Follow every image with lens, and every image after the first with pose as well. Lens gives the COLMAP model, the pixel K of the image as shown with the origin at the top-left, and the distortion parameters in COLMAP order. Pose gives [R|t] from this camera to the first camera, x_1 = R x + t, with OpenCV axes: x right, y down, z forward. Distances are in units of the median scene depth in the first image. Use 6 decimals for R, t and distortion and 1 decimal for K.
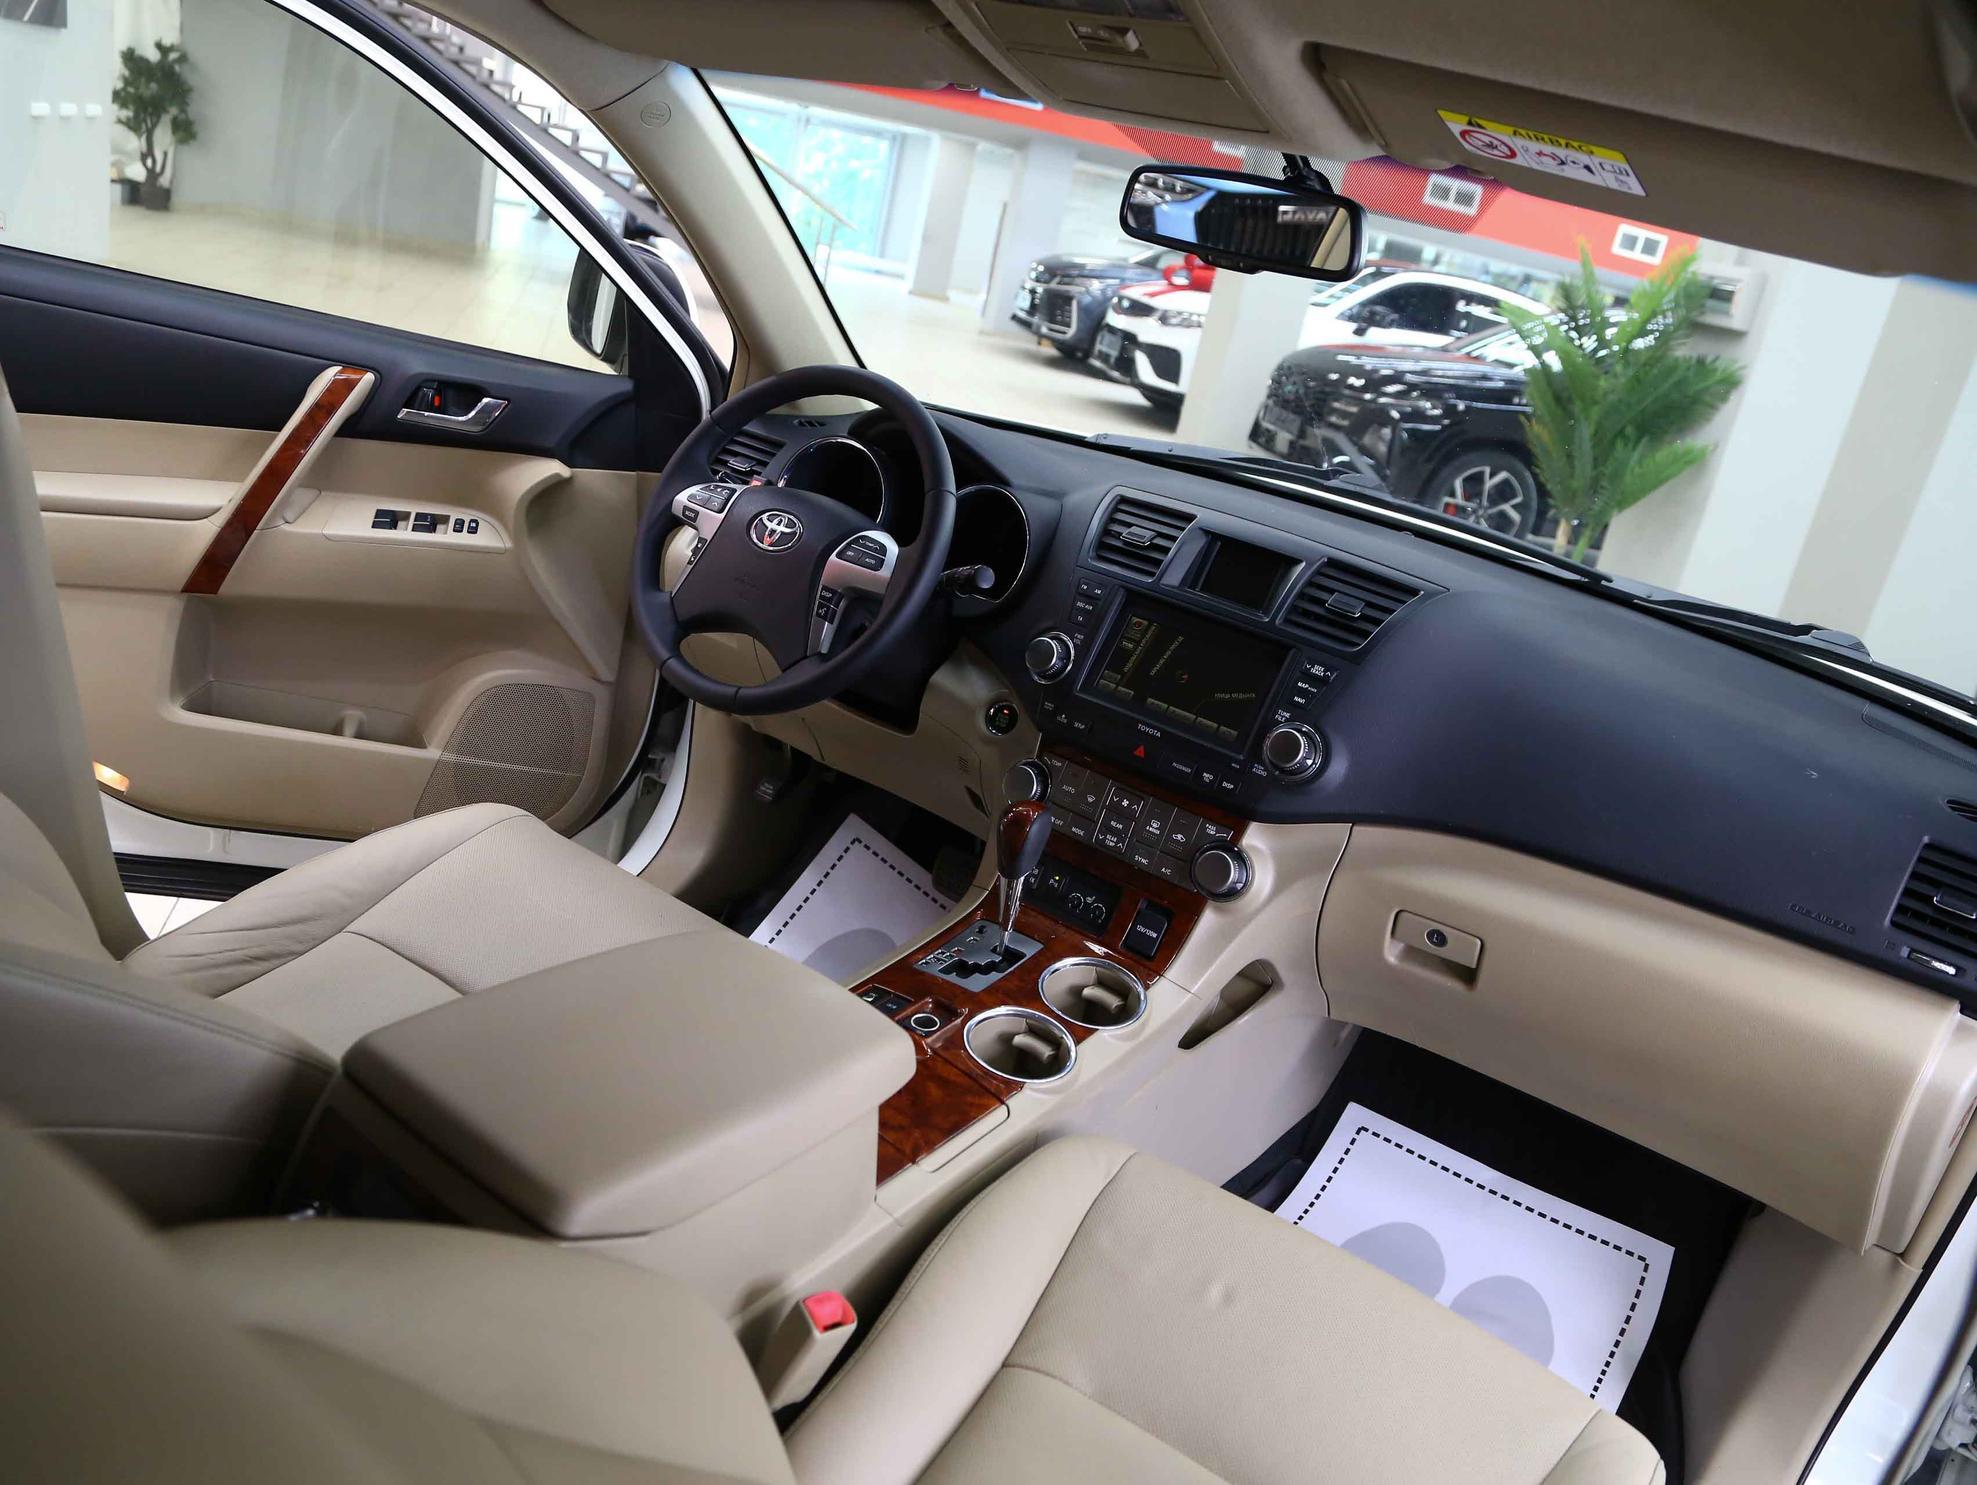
lens RADIAL K [[1507.4, 0, 988.5], [0, 1507.4, 742.5], [0, 0, 1]] dist [-0.114811, 0.004909]
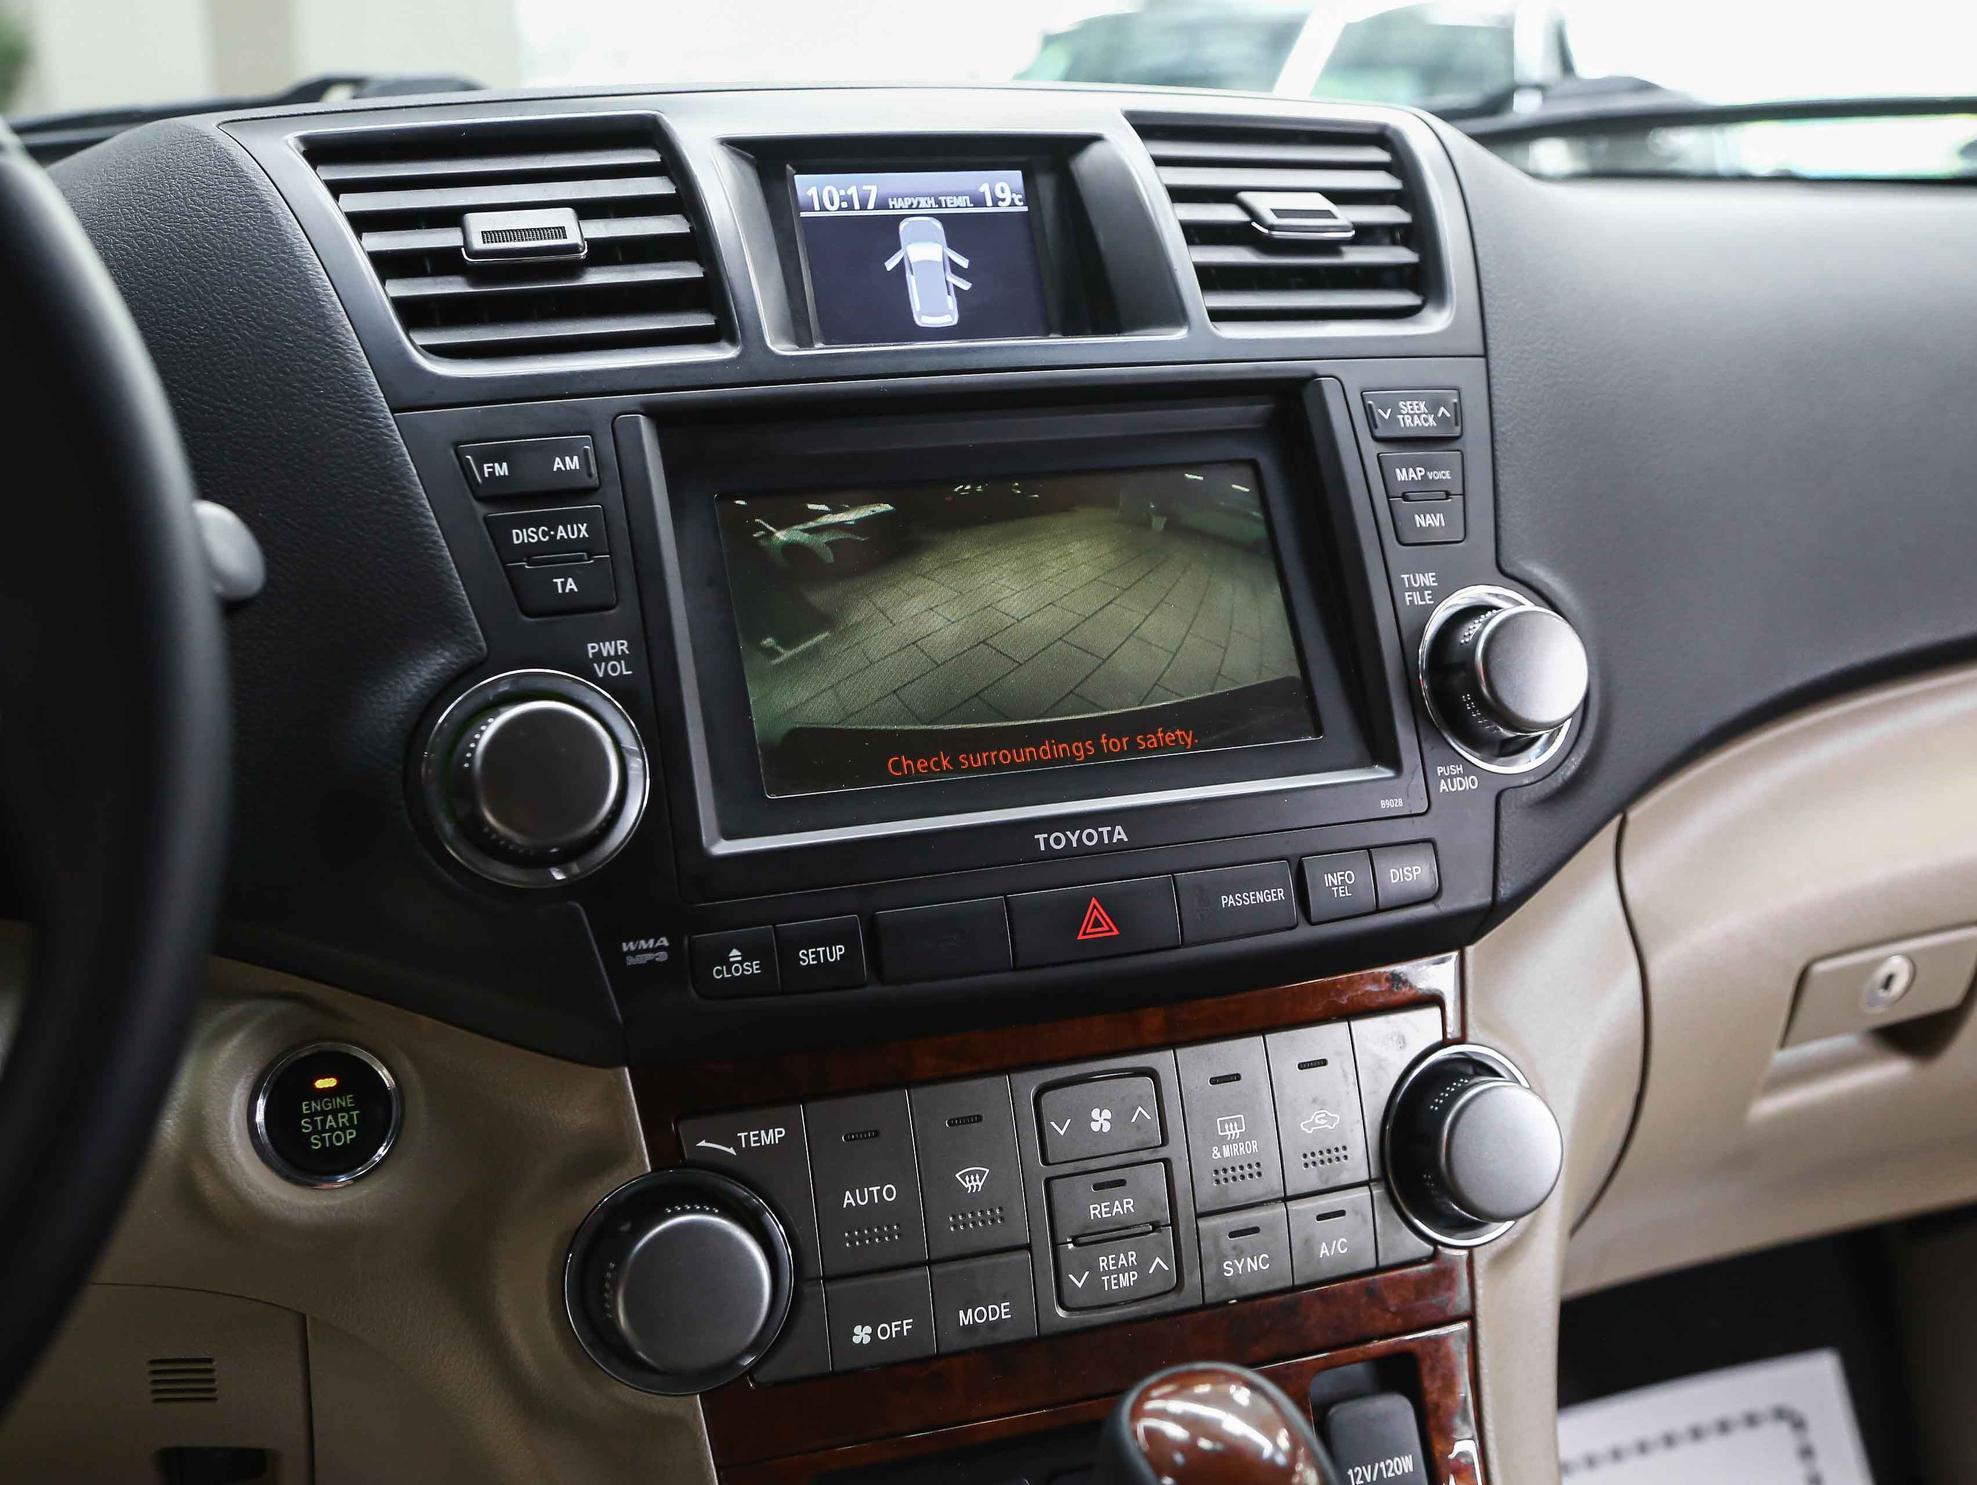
lens RADIAL K [[2248.9, 0, 988.5], [0, 2248.9, 742.5], [0, 0, 1]] dist [0.032320, 0.016387]
pose [[0.563128, -0.394468, 0.726141, -0.155440], [0.398021, 0.899544, 0.179999, -0.084331], [-0.724200, 0.187657, 0.663565, 0.608093]]
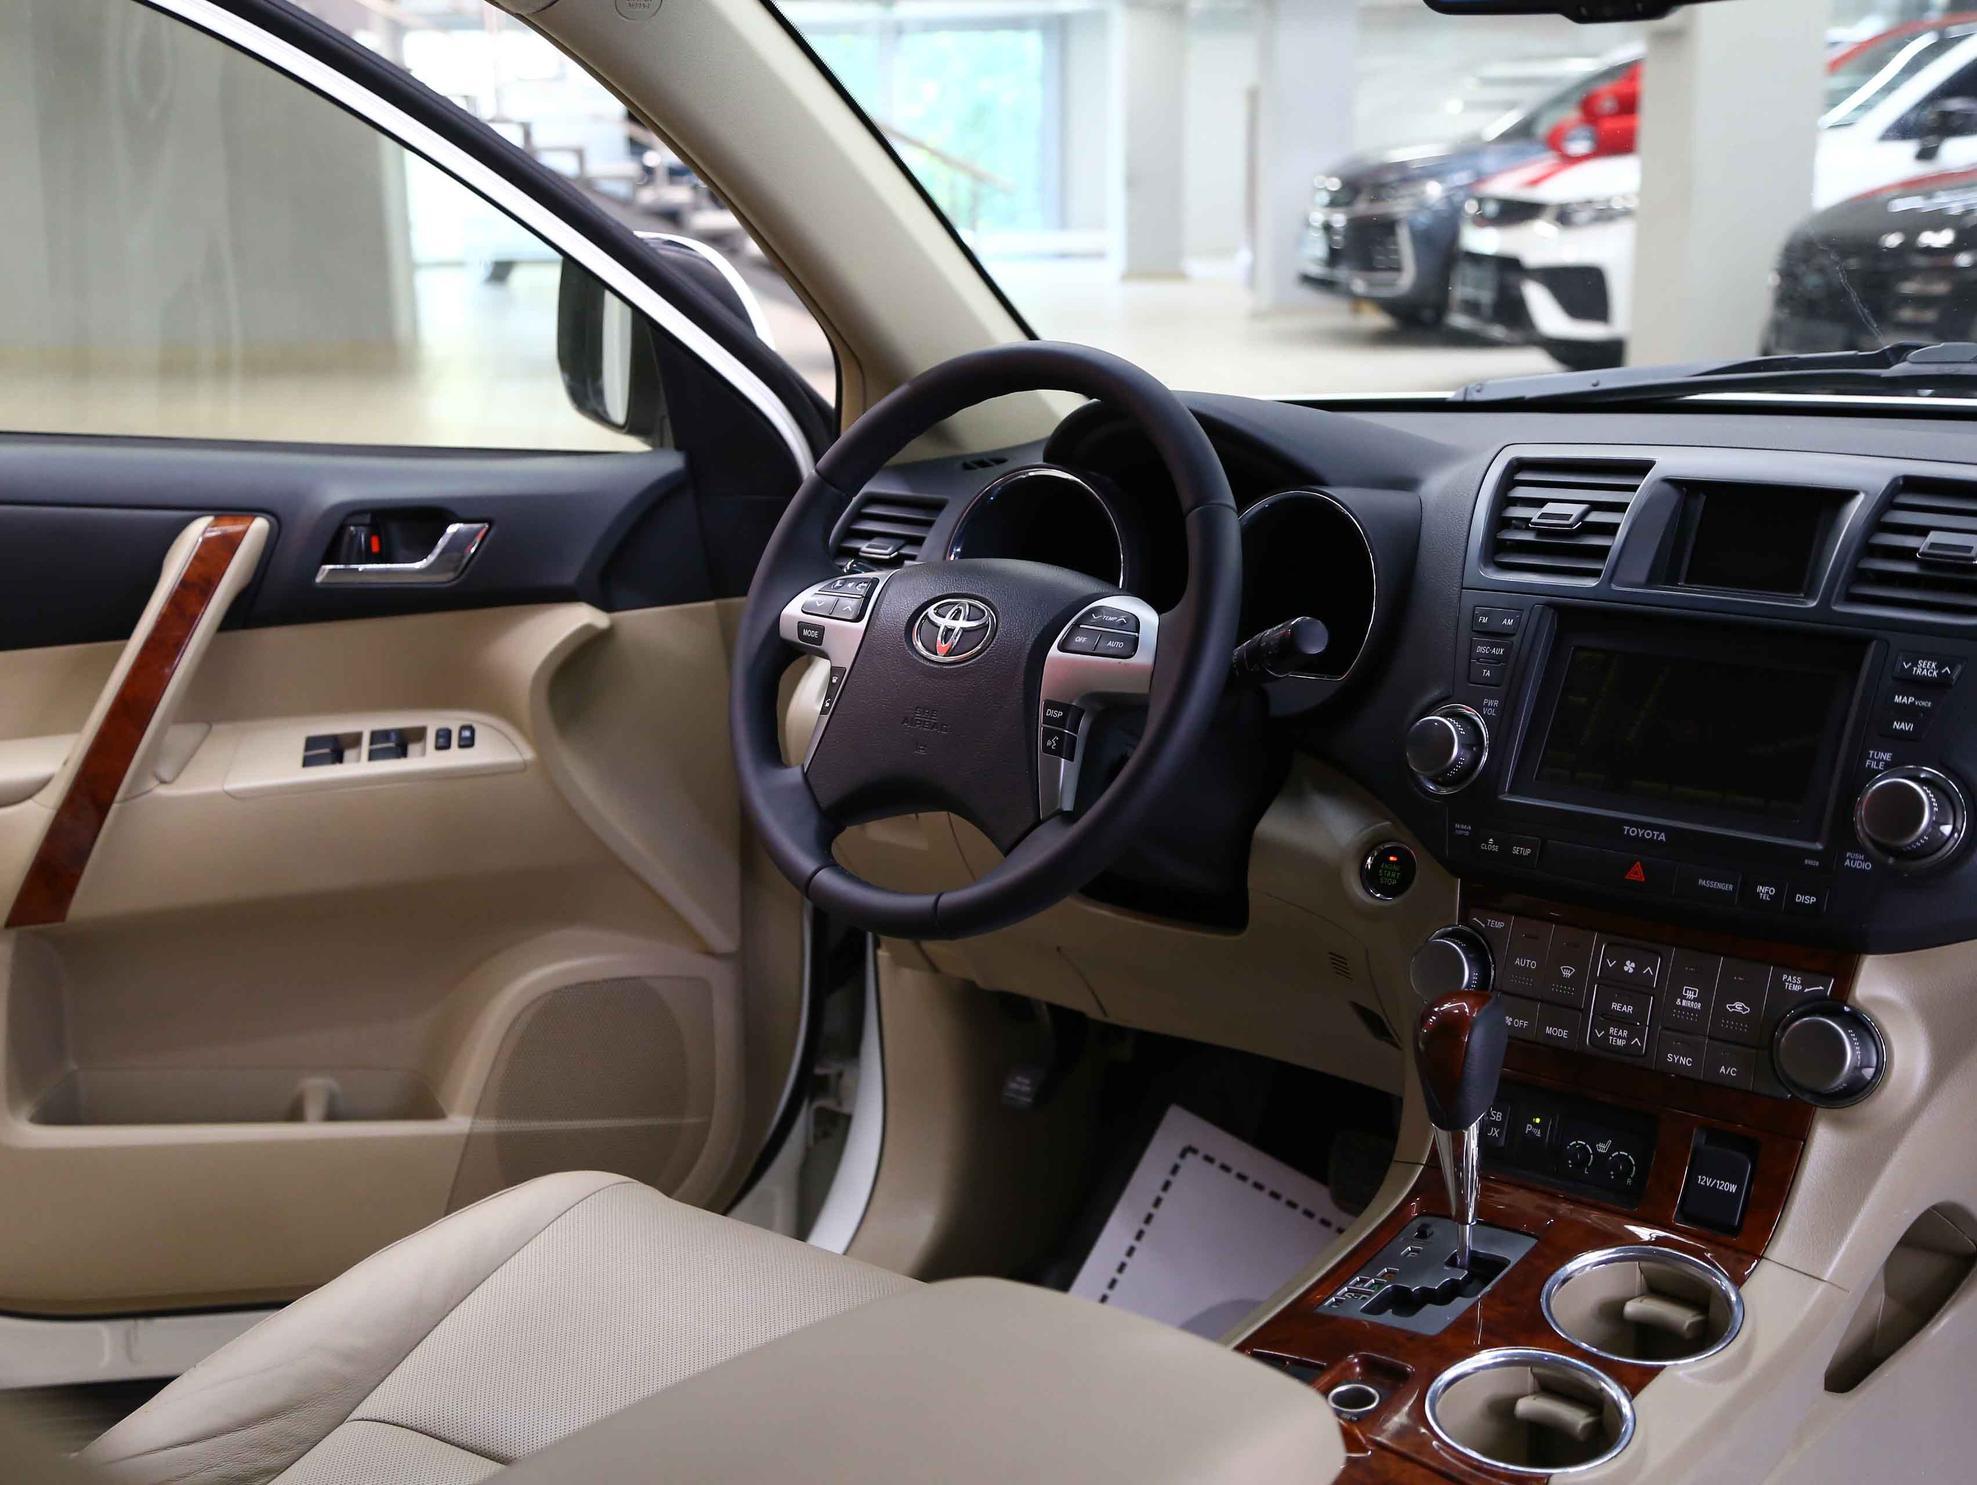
lens RADIAL K [[2621.2, 0, 988.5], [0, 2621.2, 742.5], [0, 0, 1]] dist [0.058813, 0.063676]
pose [[0.972015, -0.192747, -0.134297, 0.004080], [0.175237, 0.975645, -0.131944, 0.038390], [0.156458, 0.104718, 0.982118, -0.023649]]
